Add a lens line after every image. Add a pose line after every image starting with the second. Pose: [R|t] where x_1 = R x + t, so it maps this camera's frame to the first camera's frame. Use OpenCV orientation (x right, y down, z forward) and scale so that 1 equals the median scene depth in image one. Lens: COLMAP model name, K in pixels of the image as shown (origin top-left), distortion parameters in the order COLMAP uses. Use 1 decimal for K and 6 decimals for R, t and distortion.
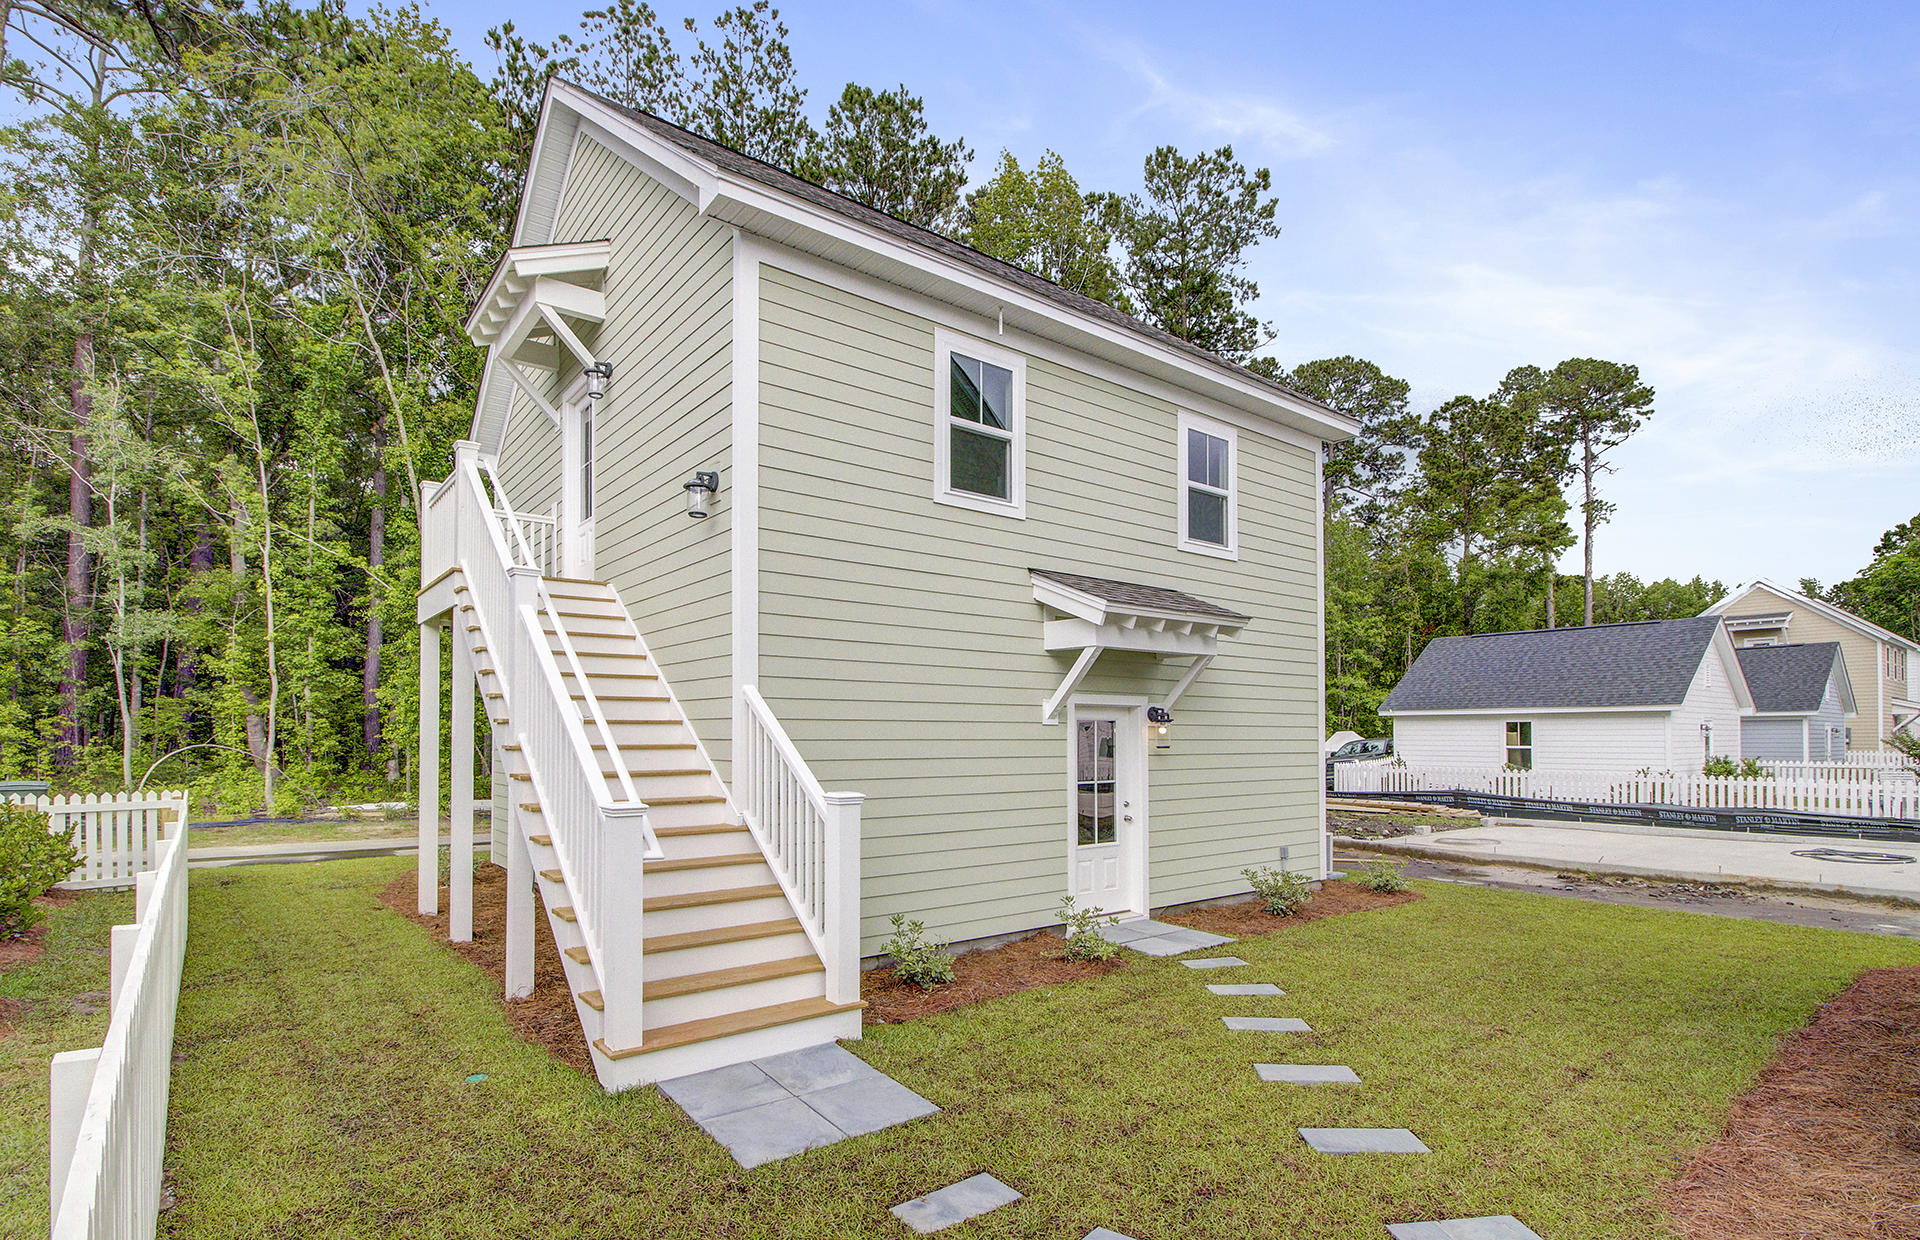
lens RADIAL K [[932.4, 0, 955.5], [0, 932.4, 710.4], [0, 0, 1]] dist [0.000406, -0.000214]
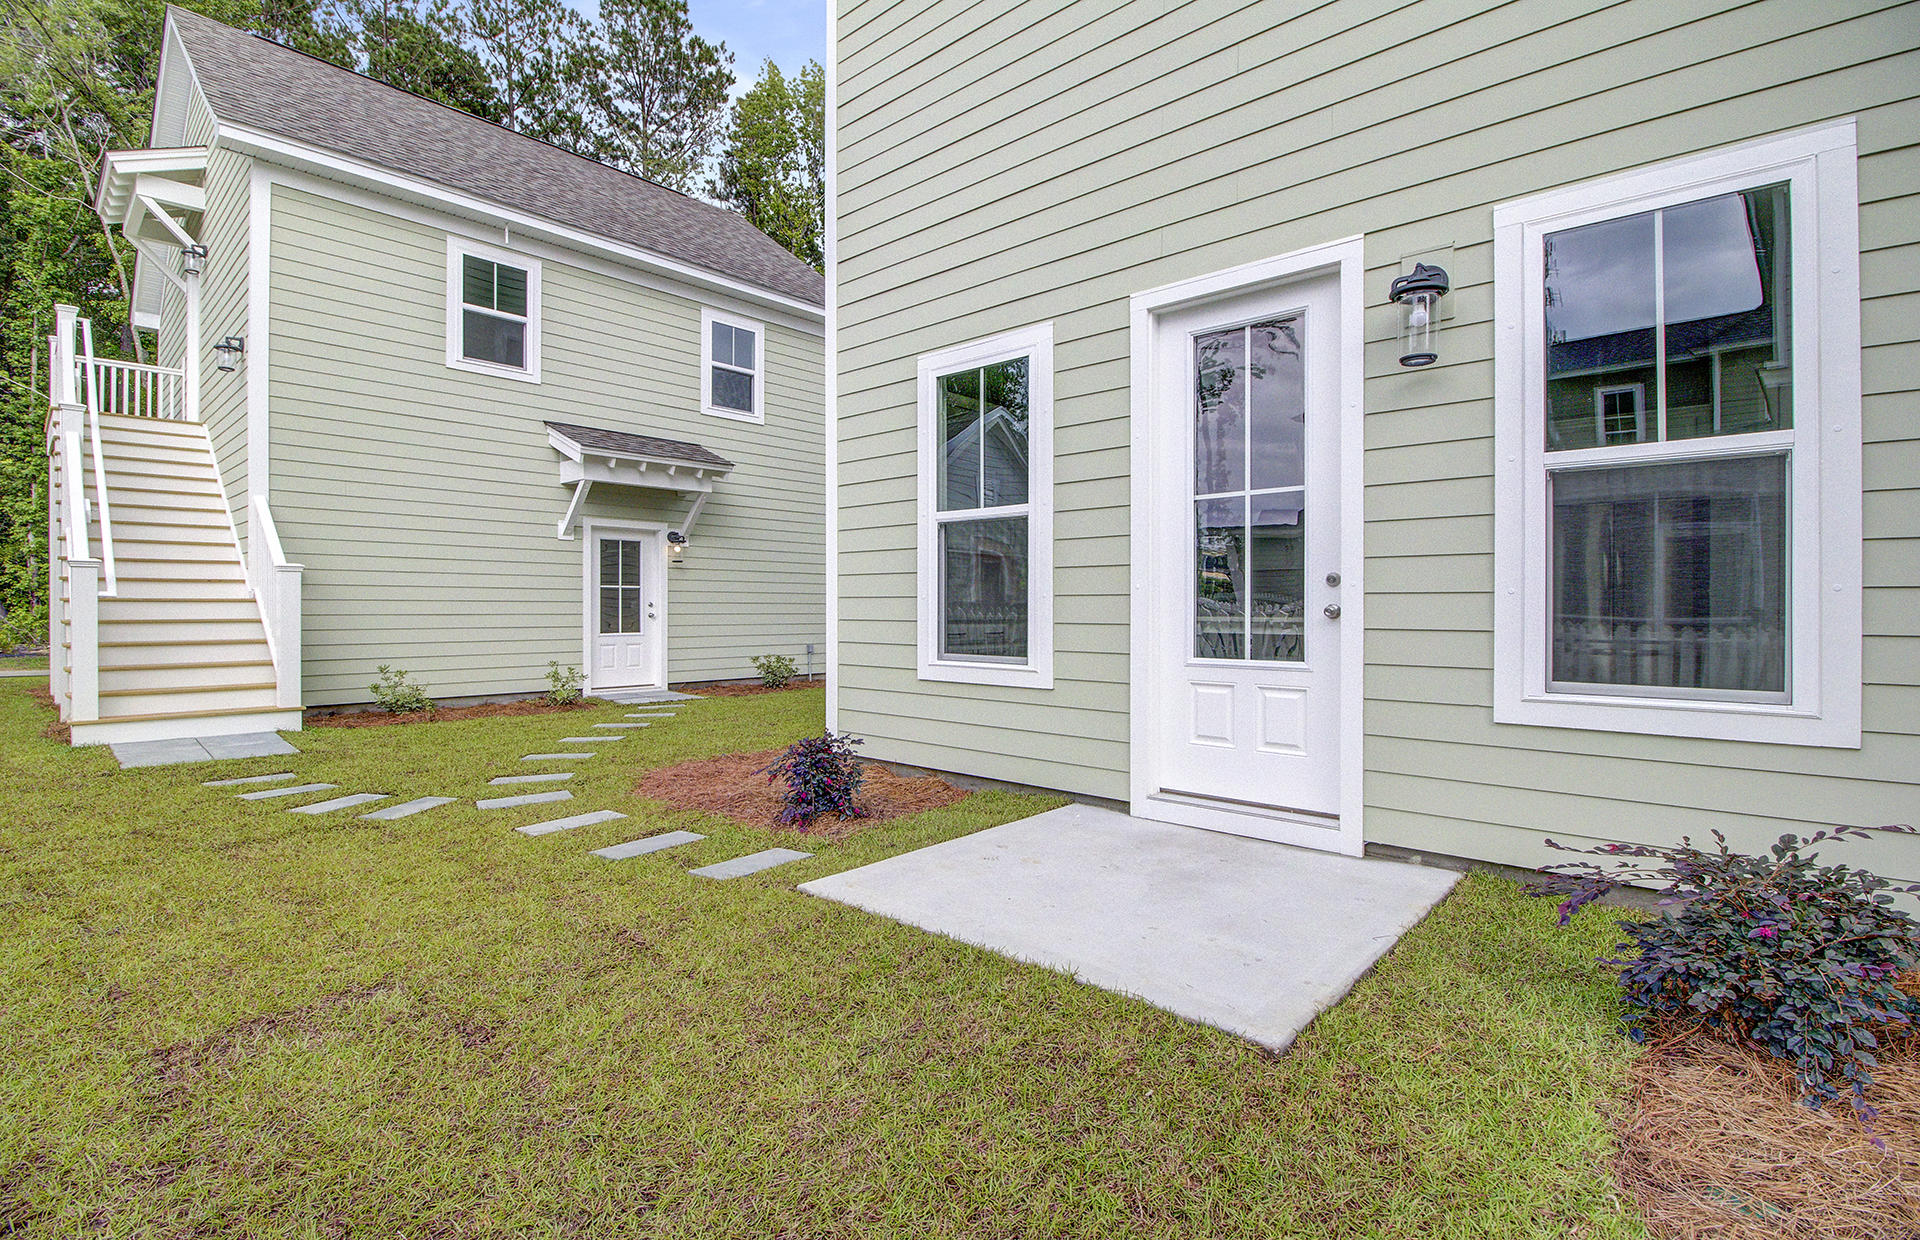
lens RADIAL K [[885.1, 0, 960.2], [0, 885.1, 610.8], [0, 0, 1]] dist [-0.026710, -0.000665]
pose [[0.983866, 0.000794, 0.178907, 0.392017], [-0.006598, 0.999471, 0.031849, 0.066200], [-0.178787, -0.032516, 0.983350, -0.308200]]
